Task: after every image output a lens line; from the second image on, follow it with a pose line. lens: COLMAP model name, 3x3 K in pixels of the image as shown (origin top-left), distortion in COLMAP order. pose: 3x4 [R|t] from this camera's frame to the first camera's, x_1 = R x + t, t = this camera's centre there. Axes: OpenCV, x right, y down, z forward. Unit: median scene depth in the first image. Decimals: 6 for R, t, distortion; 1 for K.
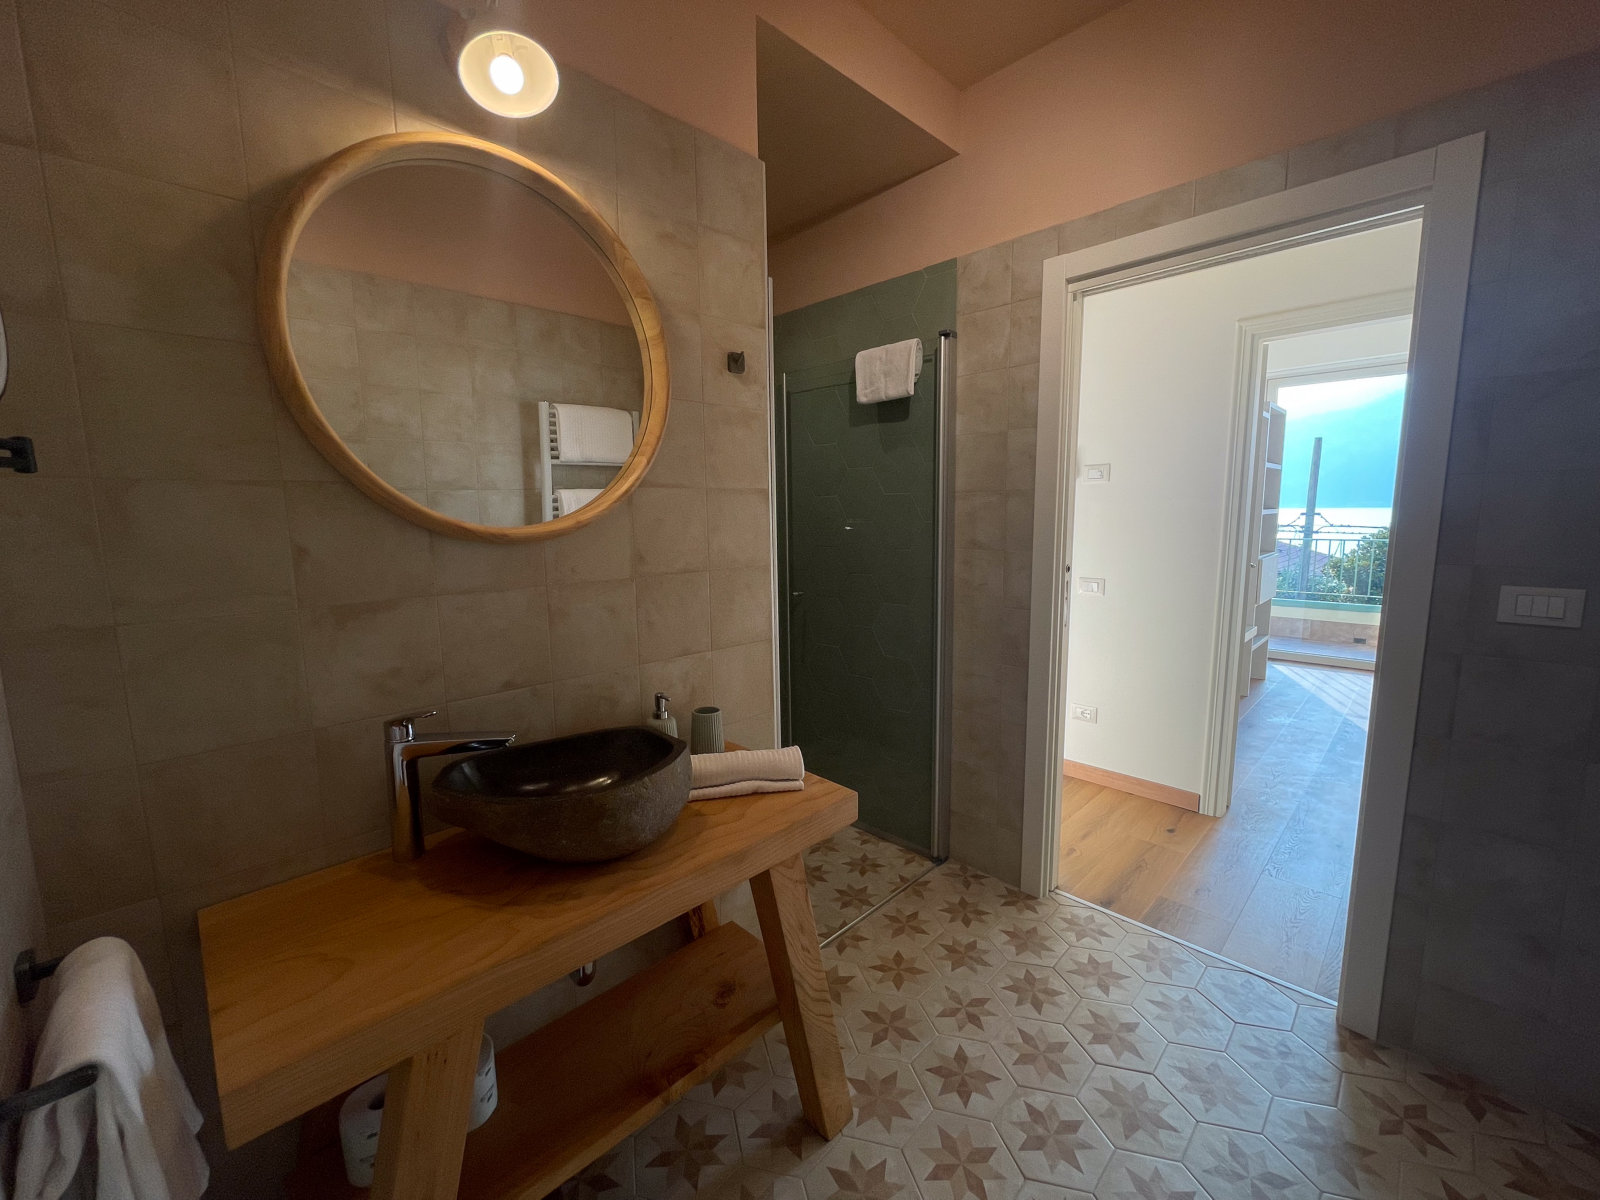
lens RADIAL K [[651.0, 0, 803.8], [0, 651.0, 598.9], [0, 0, 1]] dist [-0.000993, -0.000321]
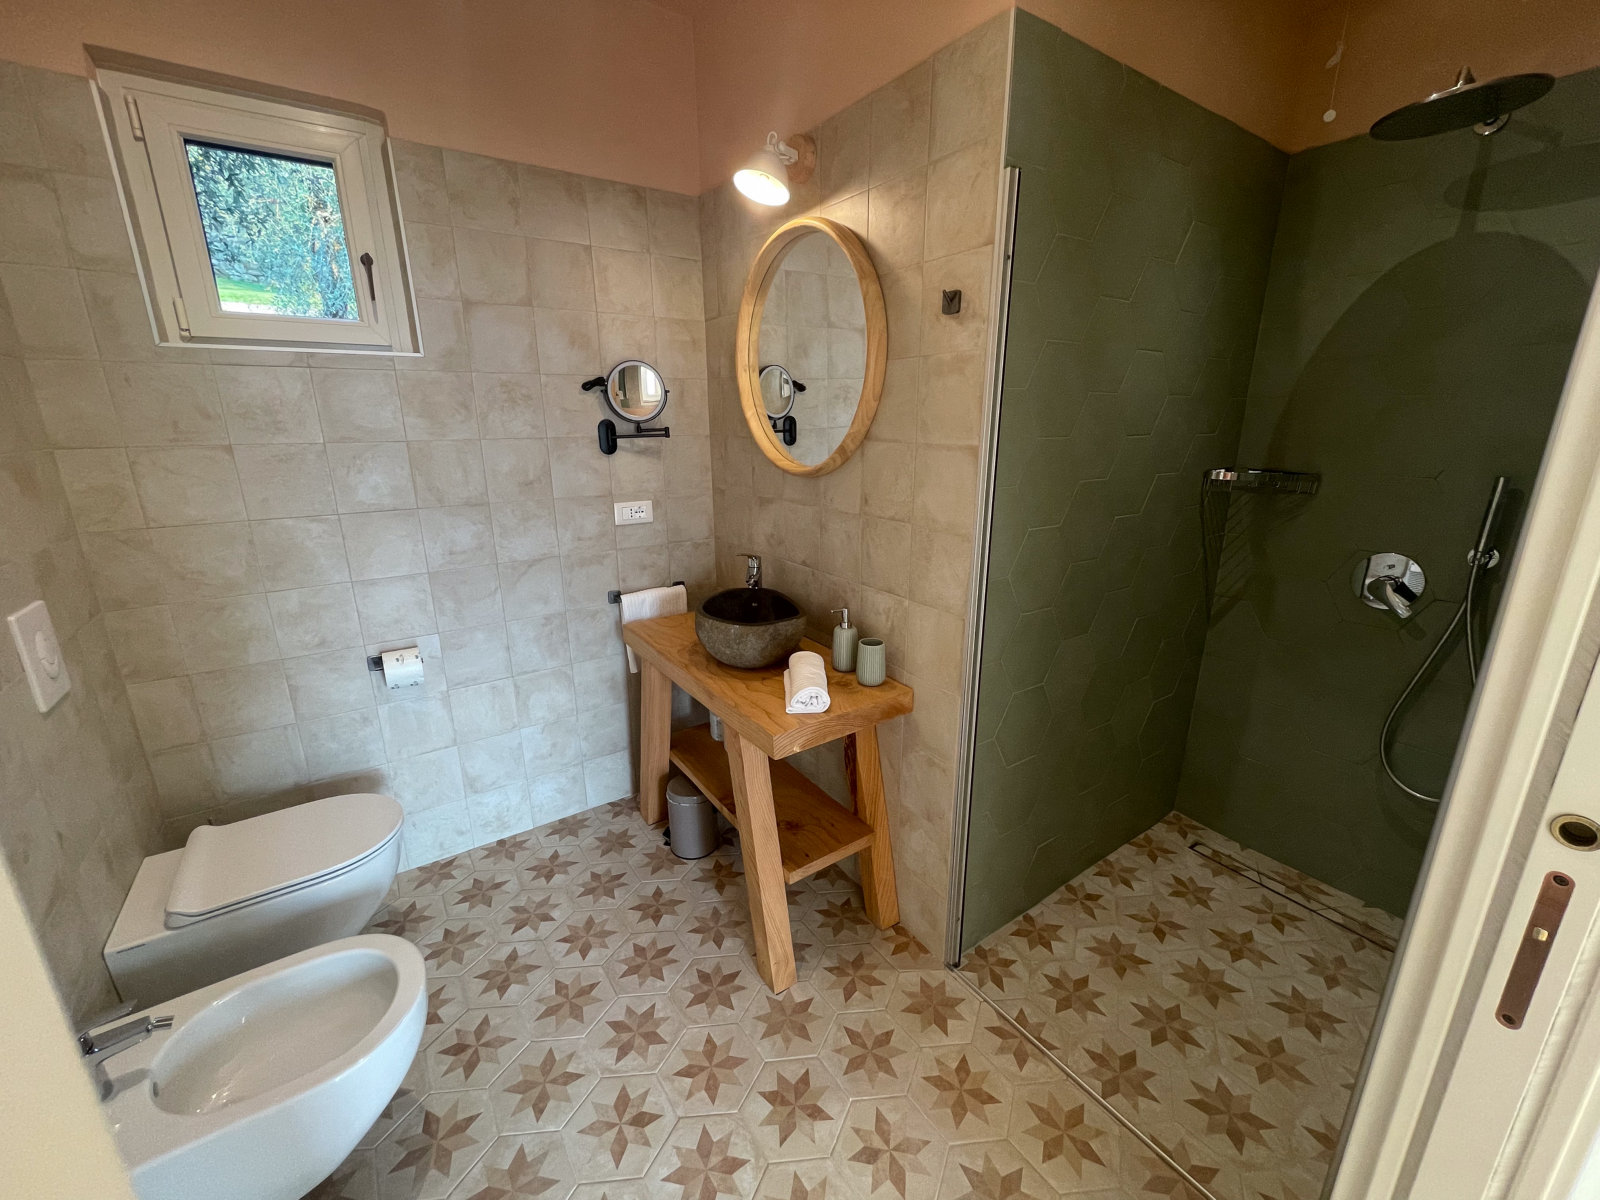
lens RADIAL K [[651.0, 0, 802.3], [0, 651.0, 598.9], [0, 0, 1]] dist [-0.000993, -0.000321]
pose [[-0.187290, 0.278617, -0.941964, 0.928662], [-0.124010, 0.944554, 0.304039, -0.232753], [0.974446, 0.173756, -0.142354, 1.037725]]
